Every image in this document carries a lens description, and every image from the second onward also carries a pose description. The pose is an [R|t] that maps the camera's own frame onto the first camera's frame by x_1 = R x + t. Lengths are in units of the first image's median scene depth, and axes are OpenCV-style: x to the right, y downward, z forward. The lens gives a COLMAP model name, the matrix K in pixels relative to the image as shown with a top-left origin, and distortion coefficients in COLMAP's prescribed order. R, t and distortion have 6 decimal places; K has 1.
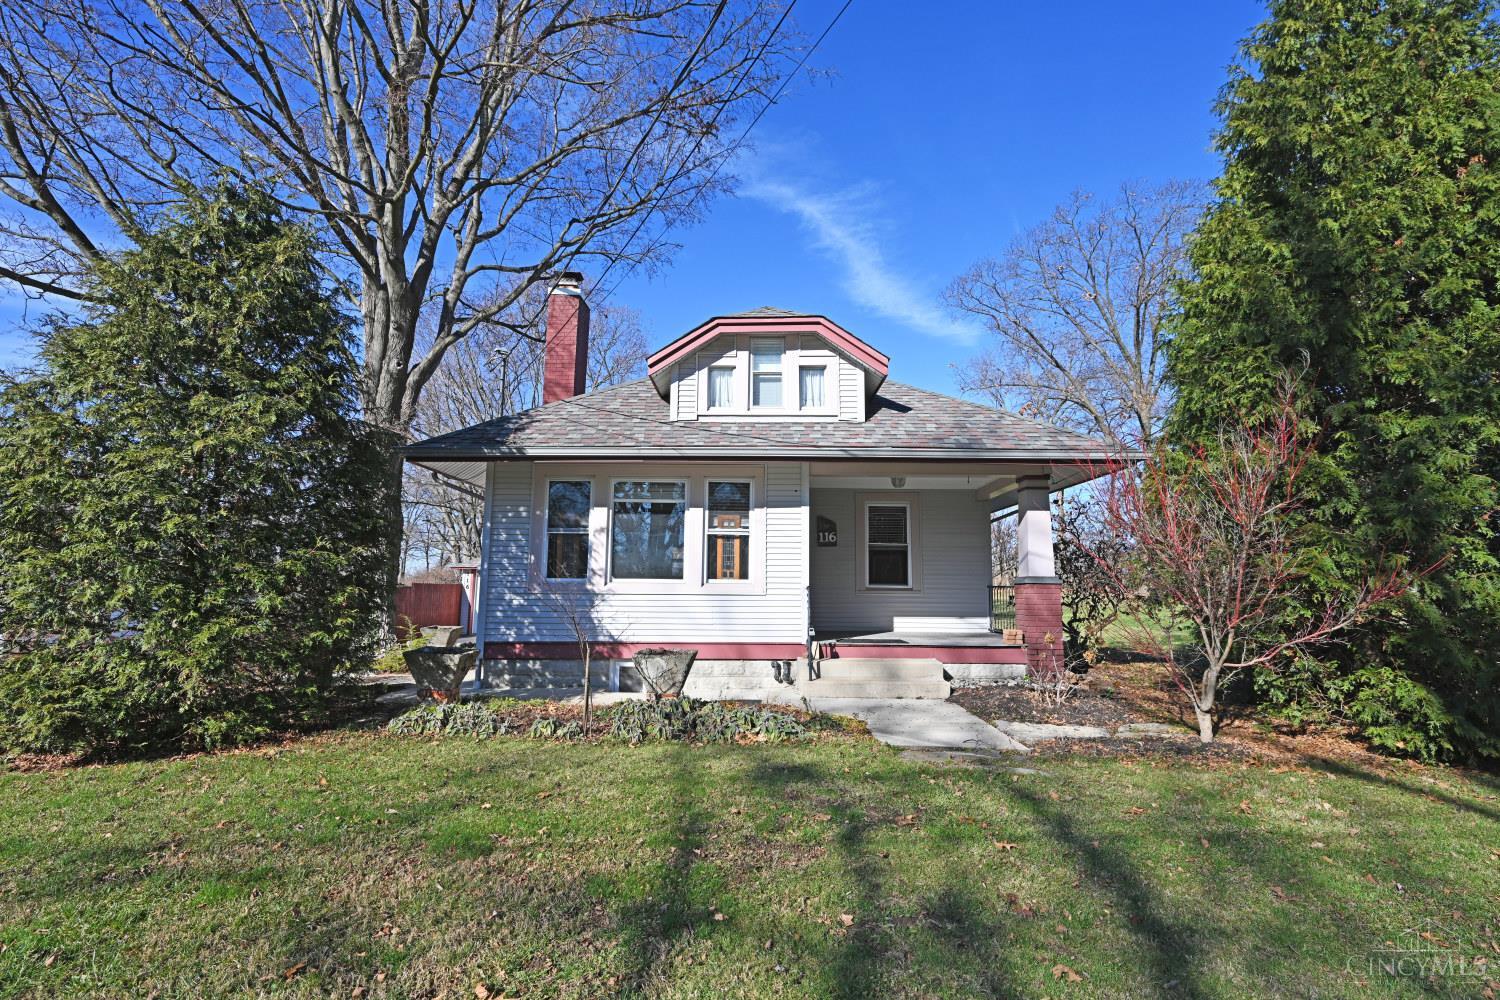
lens RADIAL K [[708.2, 0, 750.1], [0, 708.2, 524.8], [0, 0, 1]] dist [-0.000029, 0.000001]
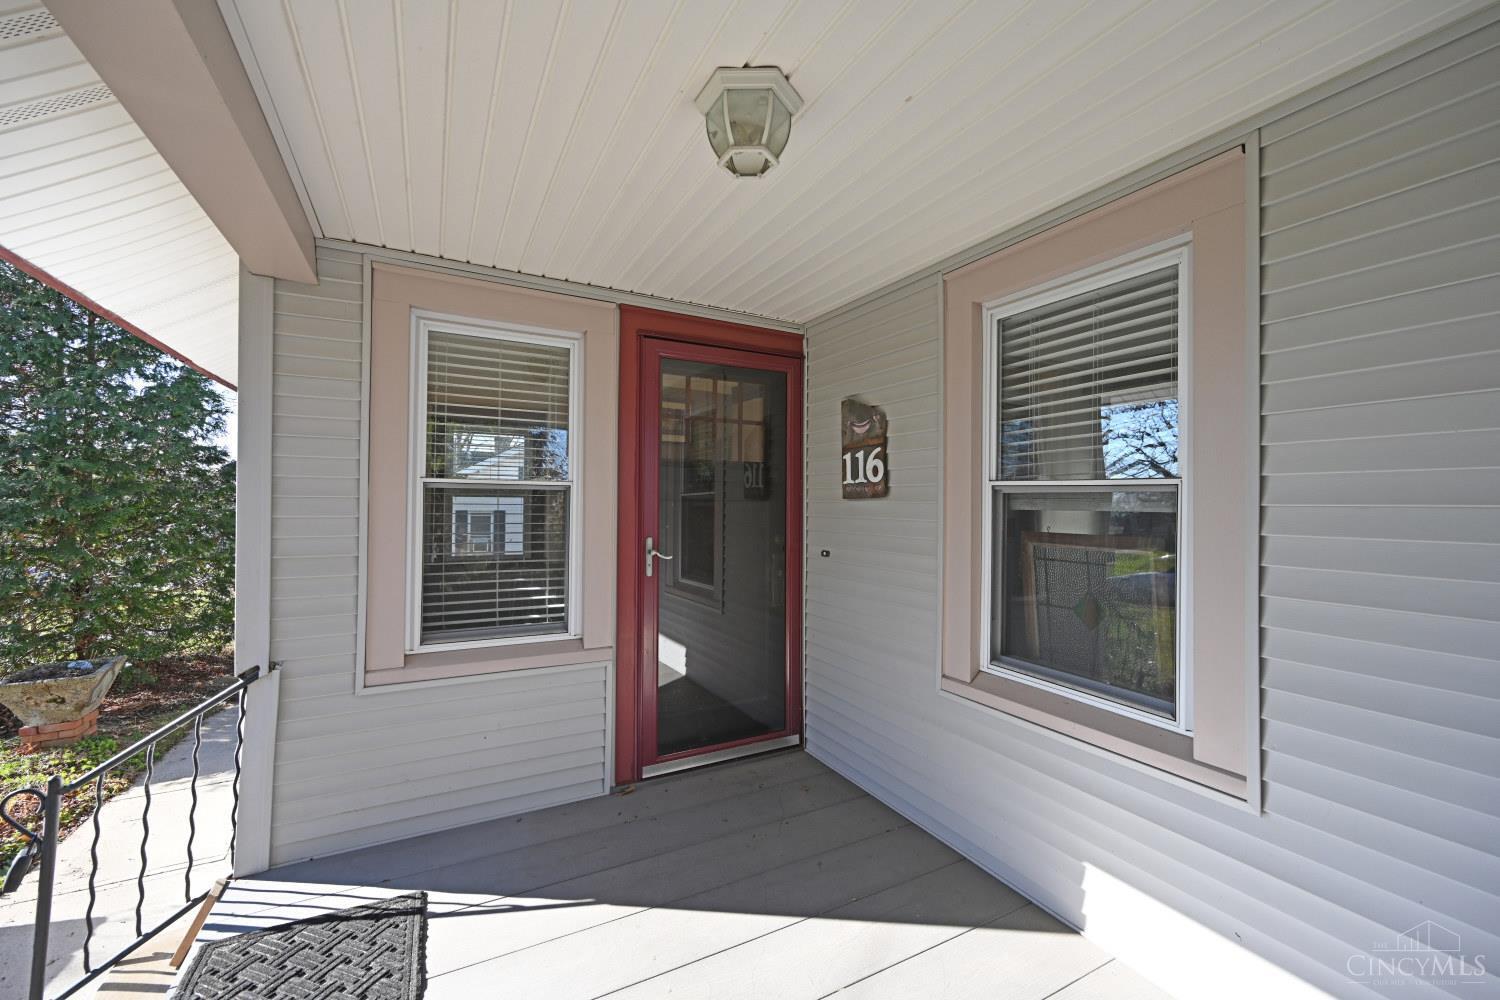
lens RADIAL K [[609.0, 0, 750.0], [0, 609.0, 500.0], [0, 0, 1]] dist [0.000613, -0.000084]
pose [[0.464472, -0.011369, -0.885515, 0.309442], [0.079236, 0.996441, 0.028768, 0.020353], [0.882036, -0.083527, 0.463720, 0.850015]]
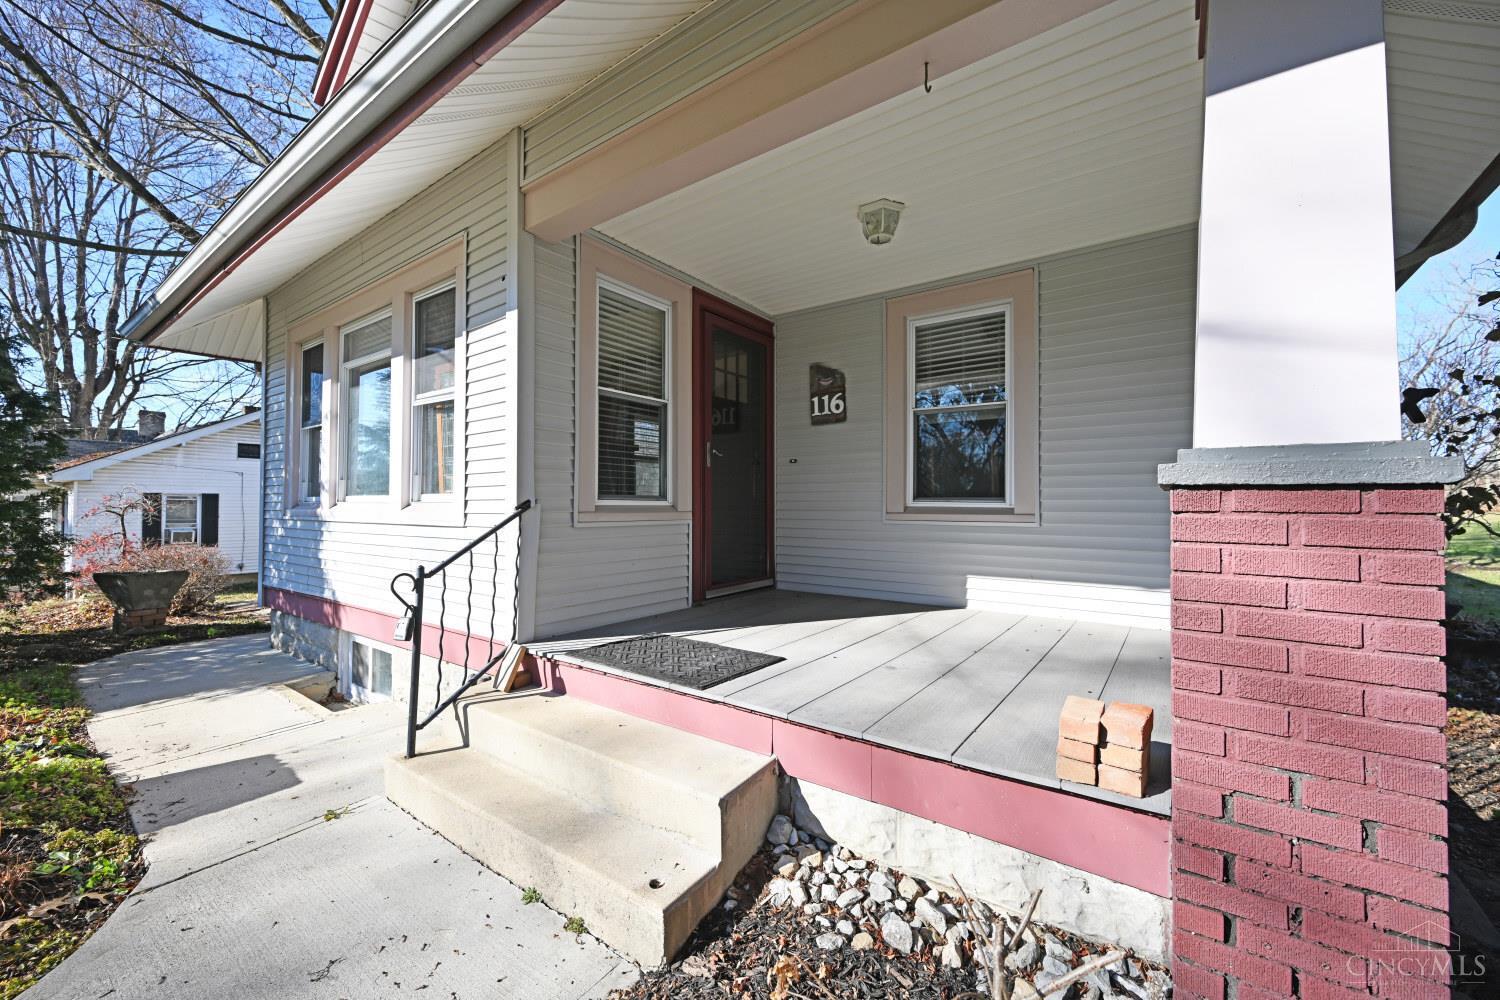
lens RADIAL K [[593.5, 0, 750.0], [0, 593.5, 500.0], [0, 0, 1]] dist [-0.000327, -0.000301]
pose [[0.801337, -0.011955, -0.598093, 0.312738], [0.061180, 0.996196, 0.062058, 0.054749], [0.595076, -0.086321, 0.799020, 0.640363]]
